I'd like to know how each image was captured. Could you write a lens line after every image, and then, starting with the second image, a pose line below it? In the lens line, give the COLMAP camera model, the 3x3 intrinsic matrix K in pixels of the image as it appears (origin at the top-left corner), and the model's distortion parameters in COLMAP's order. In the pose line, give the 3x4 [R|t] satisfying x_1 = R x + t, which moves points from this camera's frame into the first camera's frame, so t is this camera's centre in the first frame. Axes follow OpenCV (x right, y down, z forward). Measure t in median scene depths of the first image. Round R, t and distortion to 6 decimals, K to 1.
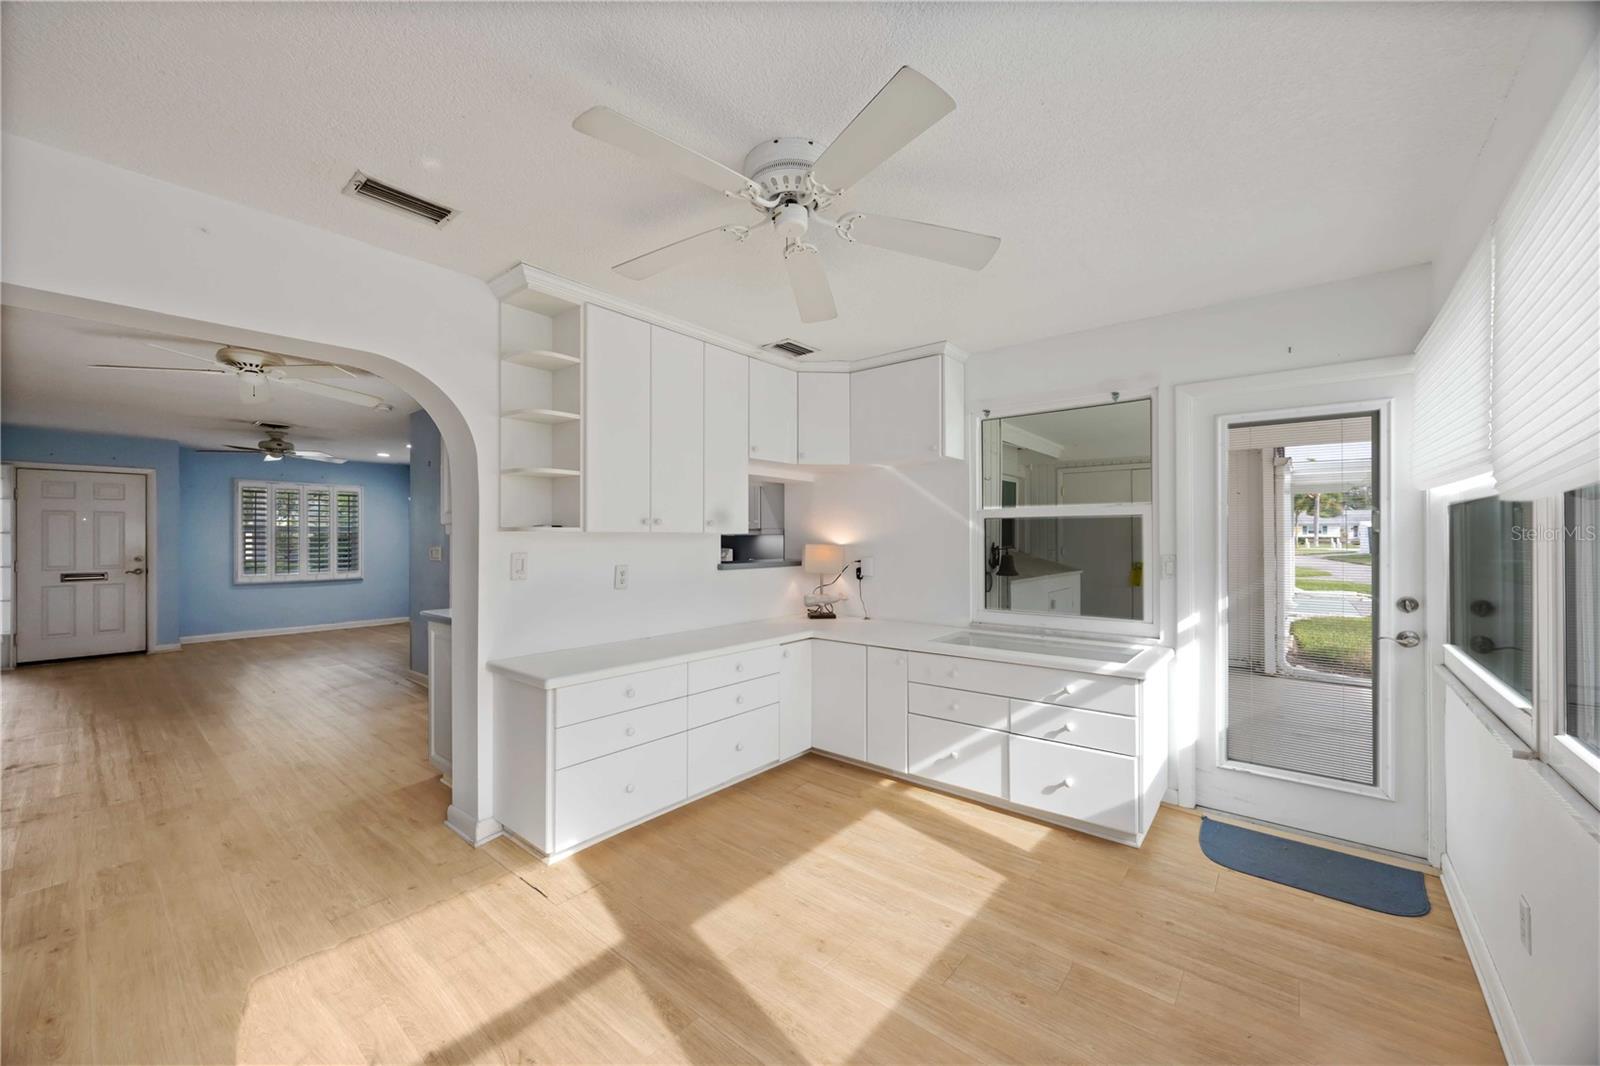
lens RADIAL K [[613.5, 0, 806.8], [0, 613.5, 542.4], [0, 0, 1]] dist [-0.003953, -0.000135]
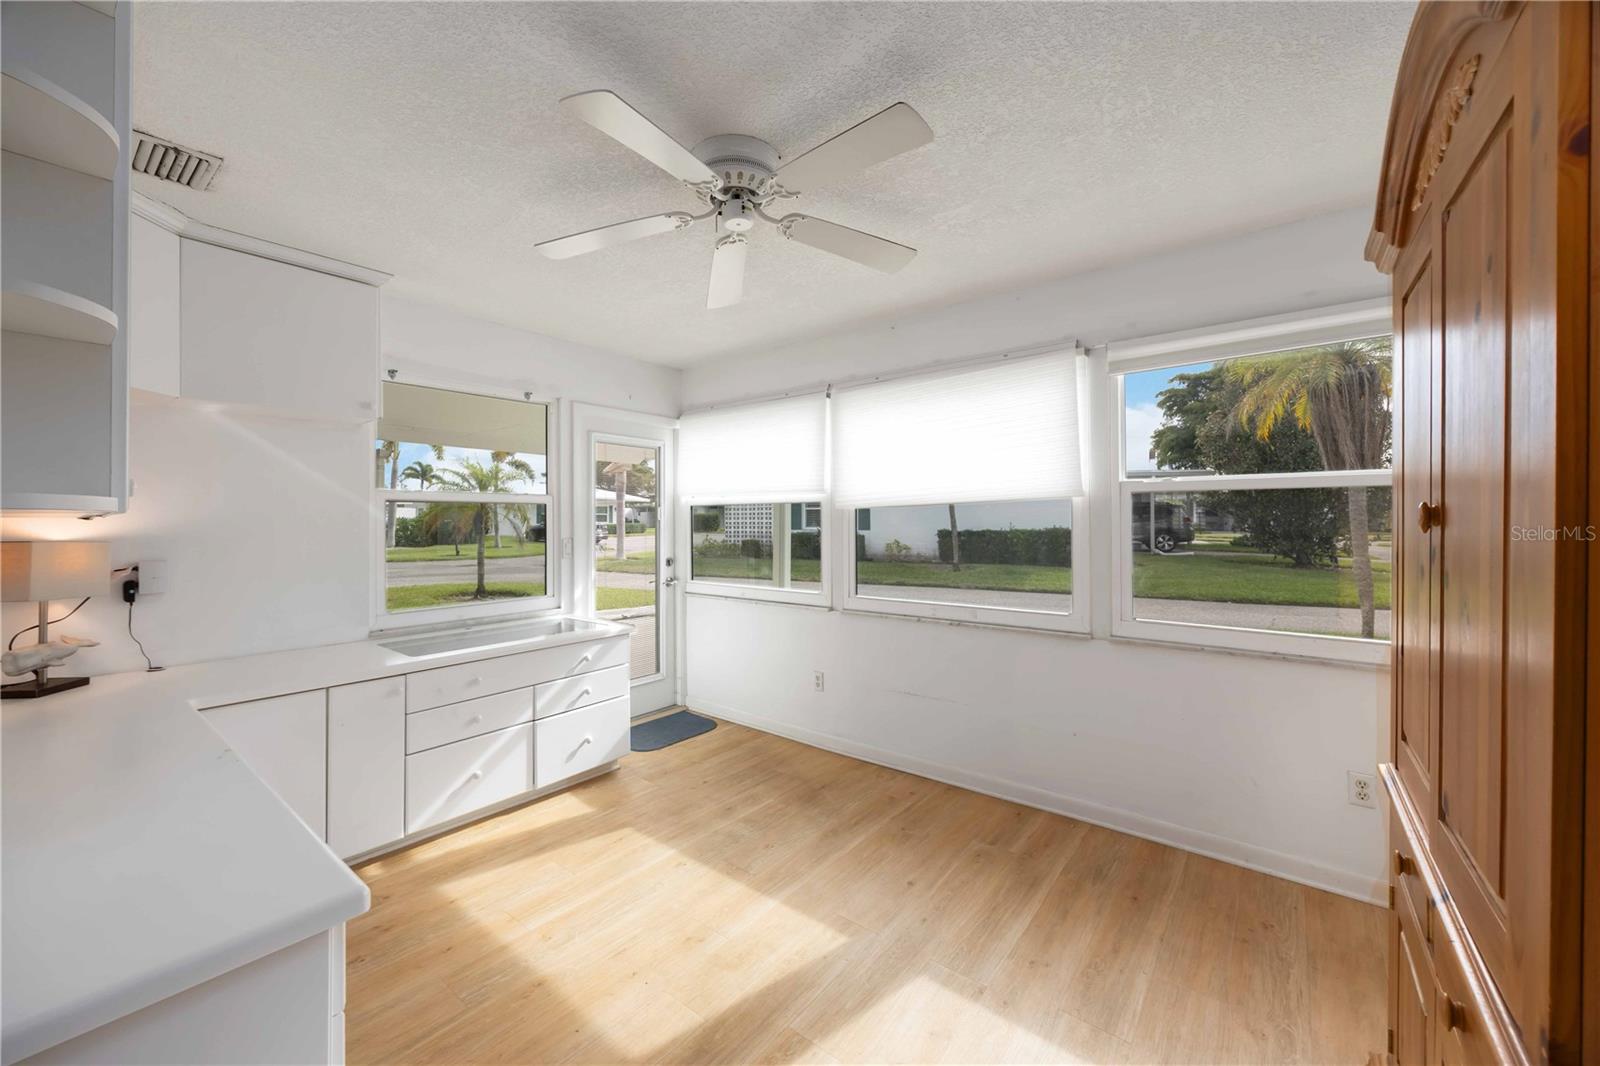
lens RADIAL K [[613.5, 0, 795.1], [0, 613.5, 520.1], [0, 0, 1]] dist [-0.003953, -0.000135]
pose [[-0.020982, 0.005440, 0.999765, -0.717111], [0.010051, 0.999936, -0.005230, -0.004105], [-0.999729, 0.009939, -0.021036, 0.636970]]
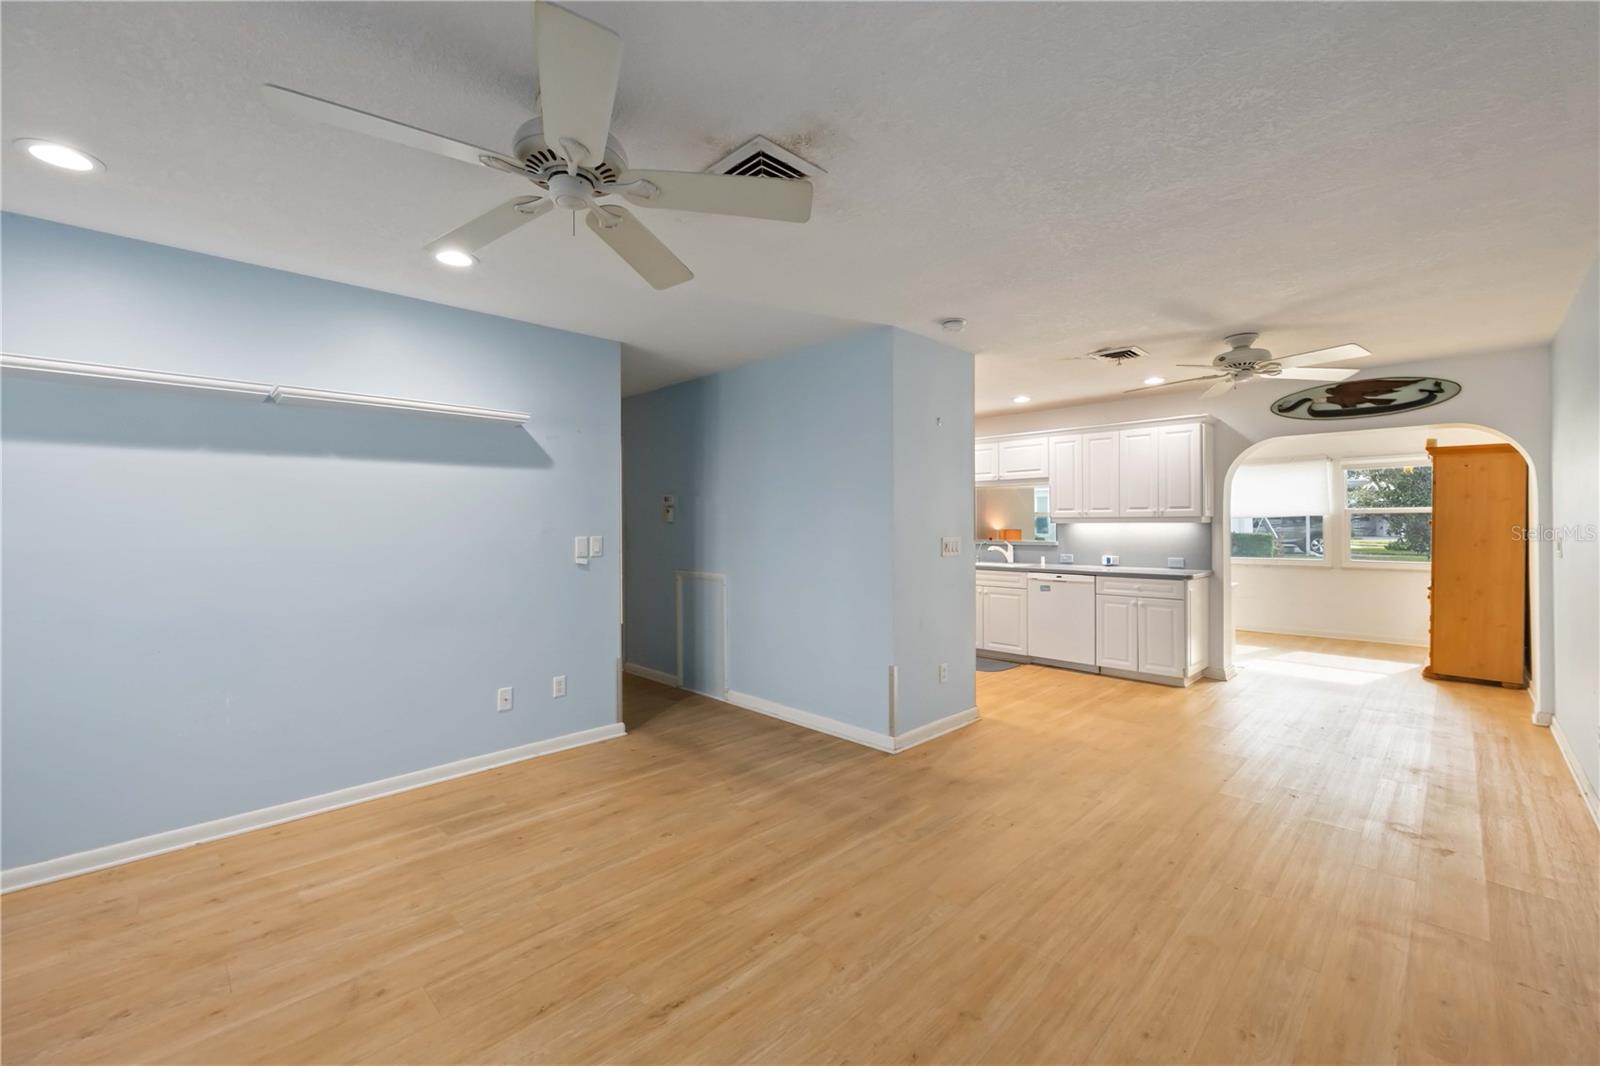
lens RADIAL K [[651.8, 0, 797.3], [0, 651.8, 525.2], [0, 0, 1]] dist [-0.002046, -0.000612]
pose [[0.094107, 0.005484, 0.995547, -2.932788], [0.008067, 0.999948, -0.006271, 0.001804], [-0.995529, 0.008622, 0.094058, 2.313804]]
